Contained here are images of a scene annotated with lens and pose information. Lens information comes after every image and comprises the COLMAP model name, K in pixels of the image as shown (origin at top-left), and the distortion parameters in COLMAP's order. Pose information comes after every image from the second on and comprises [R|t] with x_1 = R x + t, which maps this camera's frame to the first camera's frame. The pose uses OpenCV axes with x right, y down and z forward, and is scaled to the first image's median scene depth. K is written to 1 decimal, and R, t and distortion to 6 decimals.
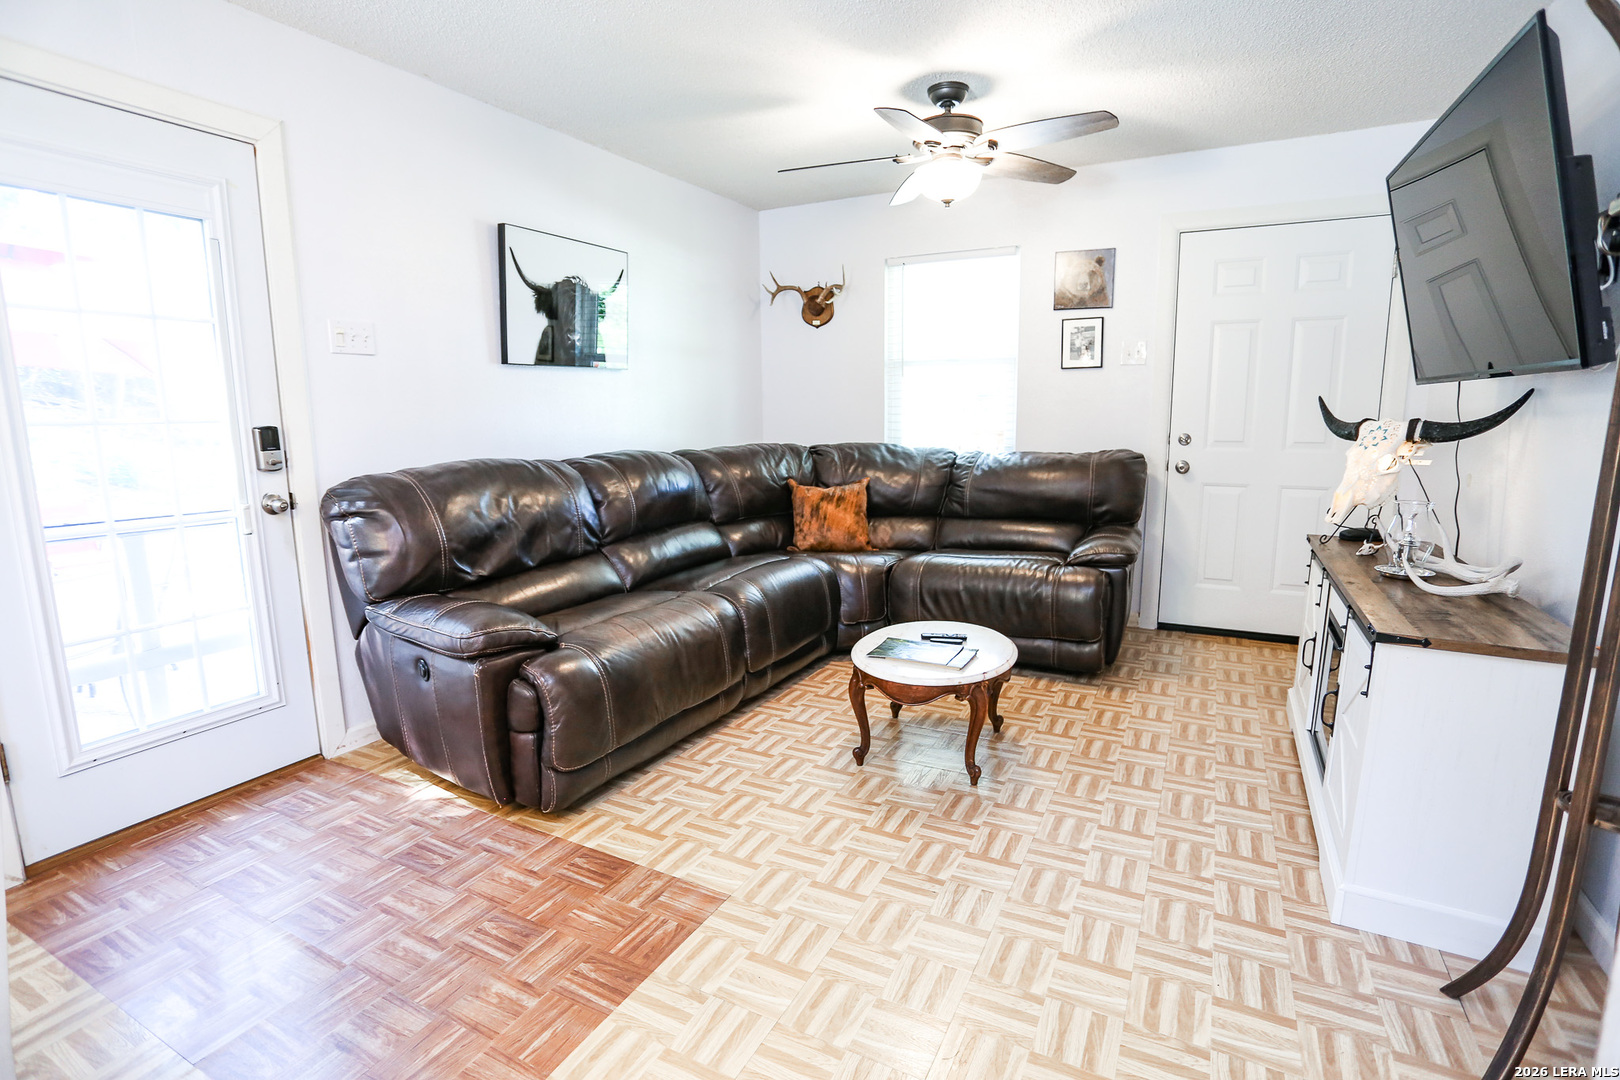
lens RADIAL K [[805.9, 0, 800.8], [0, 805.9, 546.8], [0, 0, 1]] dist [-0.085391, 0.047988]
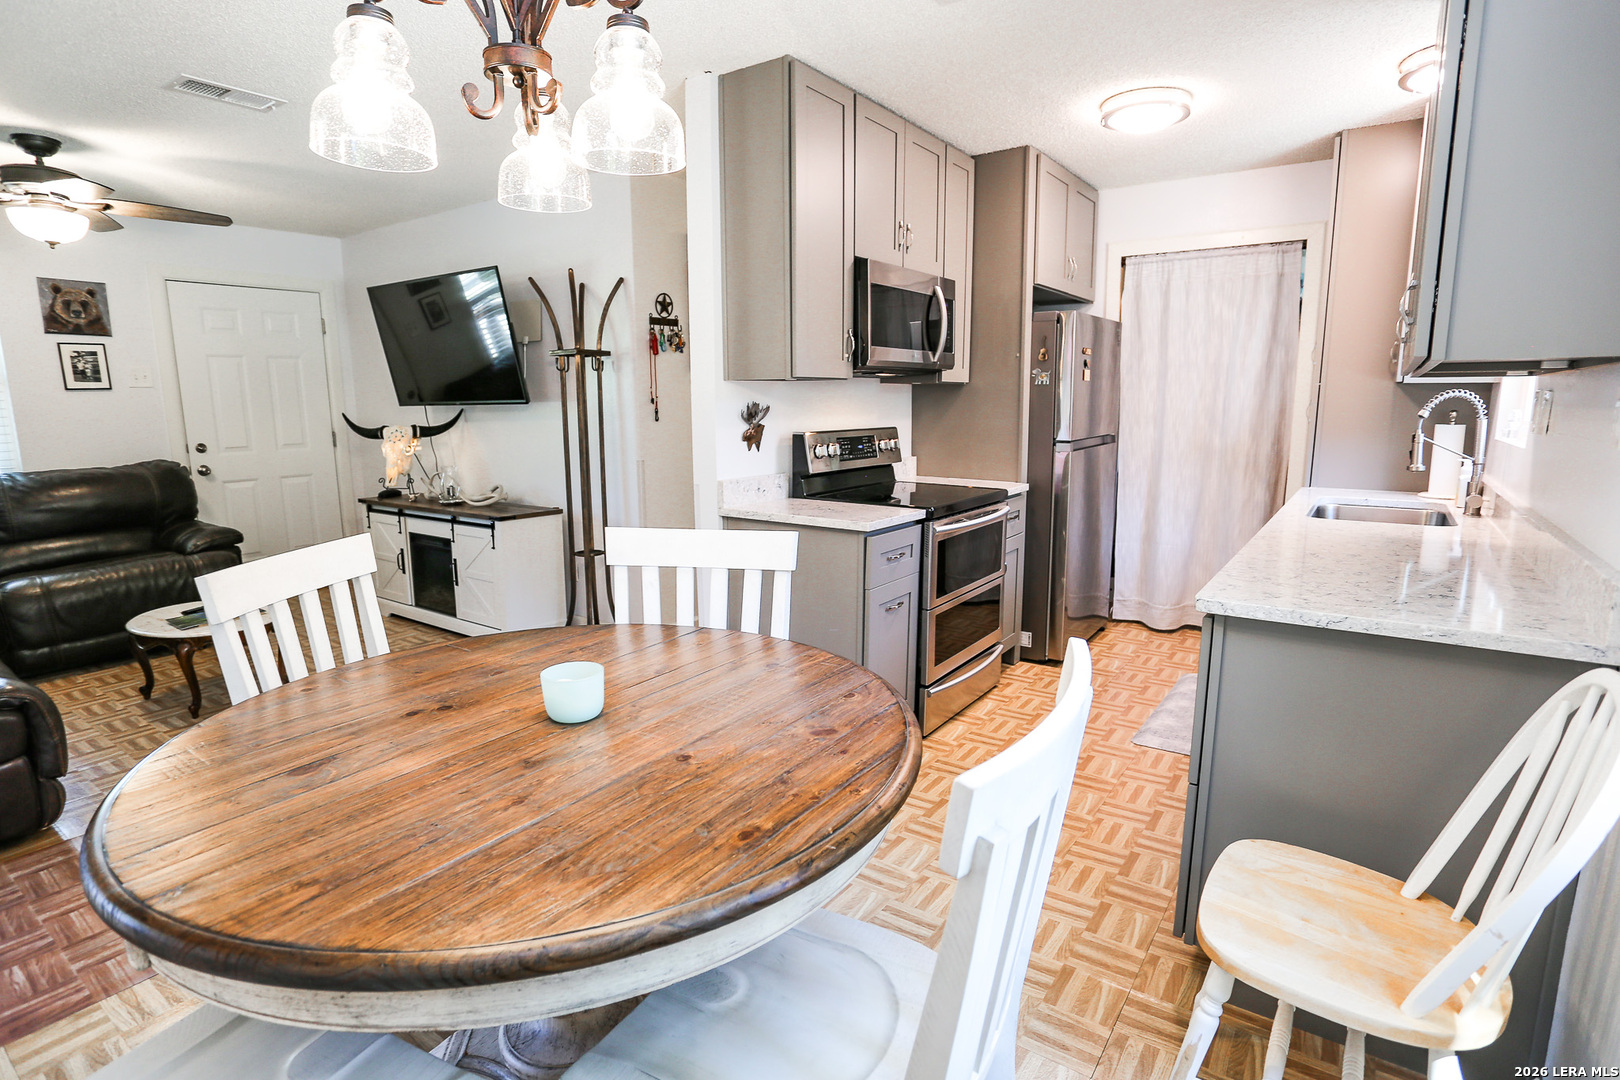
lens RADIAL K [[805.9, 0, 800.8], [0, 805.9, 546.8], [0, 0, 1]] dist [-0.085391, 0.047988]
pose [[0.147105, -0.175177, 0.973485, -0.621909], [0.174942, 0.973284, 0.148705, -0.002161], [-0.973527, 0.148429, 0.173821, -0.110943]]
